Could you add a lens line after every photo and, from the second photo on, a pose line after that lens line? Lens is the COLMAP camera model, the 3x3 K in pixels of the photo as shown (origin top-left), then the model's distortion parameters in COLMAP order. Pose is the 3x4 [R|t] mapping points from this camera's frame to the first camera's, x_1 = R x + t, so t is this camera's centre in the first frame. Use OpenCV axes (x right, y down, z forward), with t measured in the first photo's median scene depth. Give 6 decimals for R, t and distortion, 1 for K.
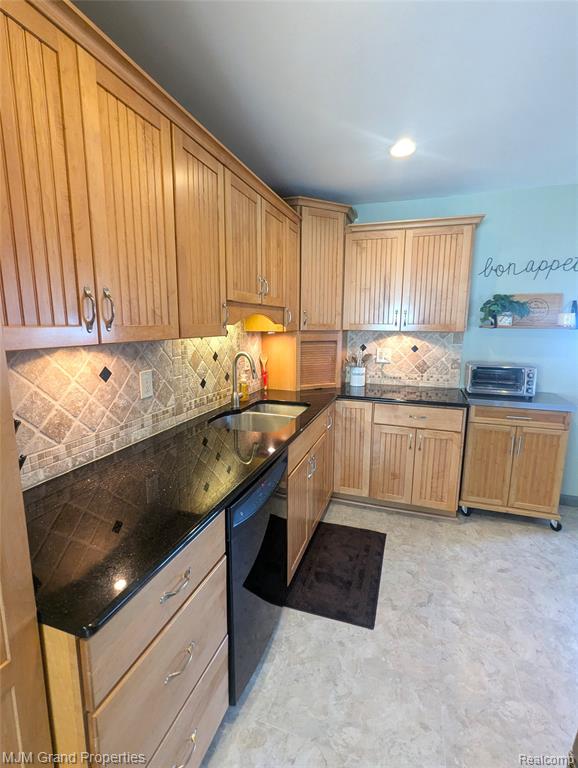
lens RADIAL K [[365.8, 0, 289.0], [0, 365.8, 384.0], [0, 0, 1]] dist [0.001123, 0.000567]
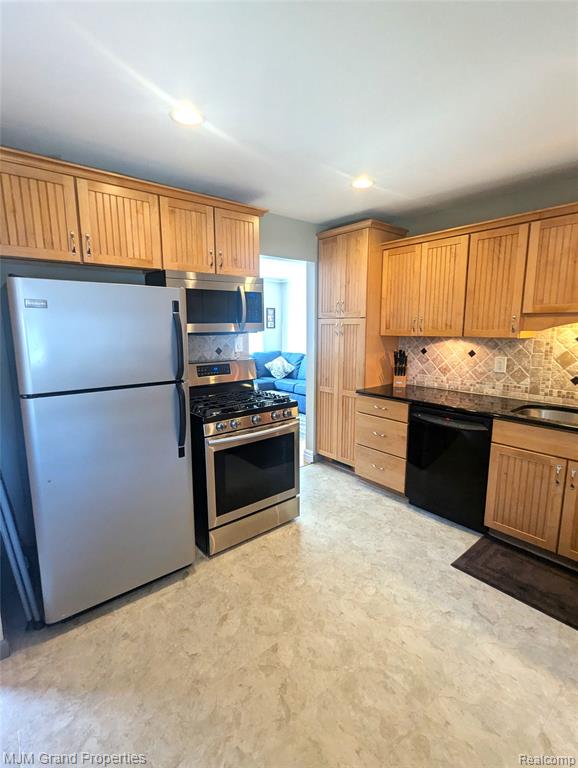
lens RADIAL K [[365.8, 0, 289.0], [0, 365.8, 384.0], [0, 0, 1]] dist [0.001123, 0.000567]
pose [[-0.524099, 0.127321, -0.842086, 1.025691], [-0.142944, 0.961584, 0.234355, -0.111780], [0.839575, 0.243197, -0.485766, 0.661190]]
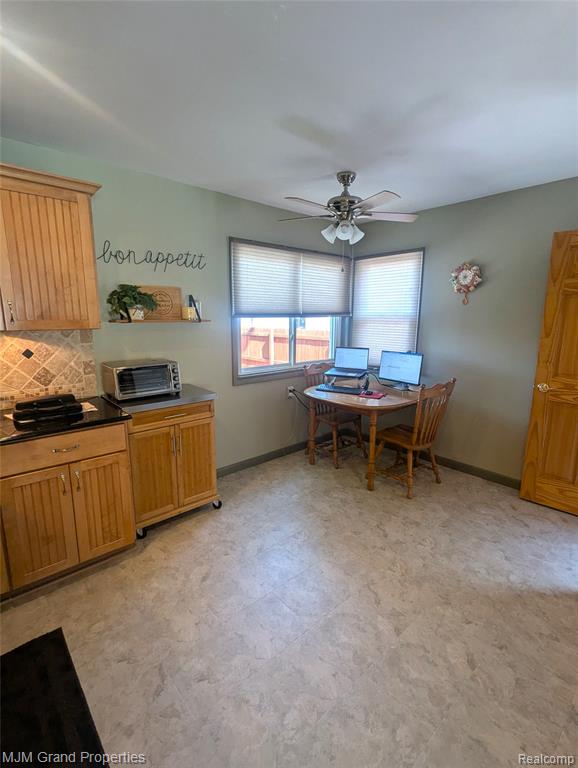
lens RADIAL K [[365.8, 0, 289.0], [0, 365.8, 384.0], [0, 0, 1]] dist [0.001123, 0.000567]
pose [[0.486357, -0.169007, 0.857259, -0.037225], [0.142272, 0.983339, 0.113147, -0.055504], [-0.862099, 0.066934, 0.502299, 0.245231]]
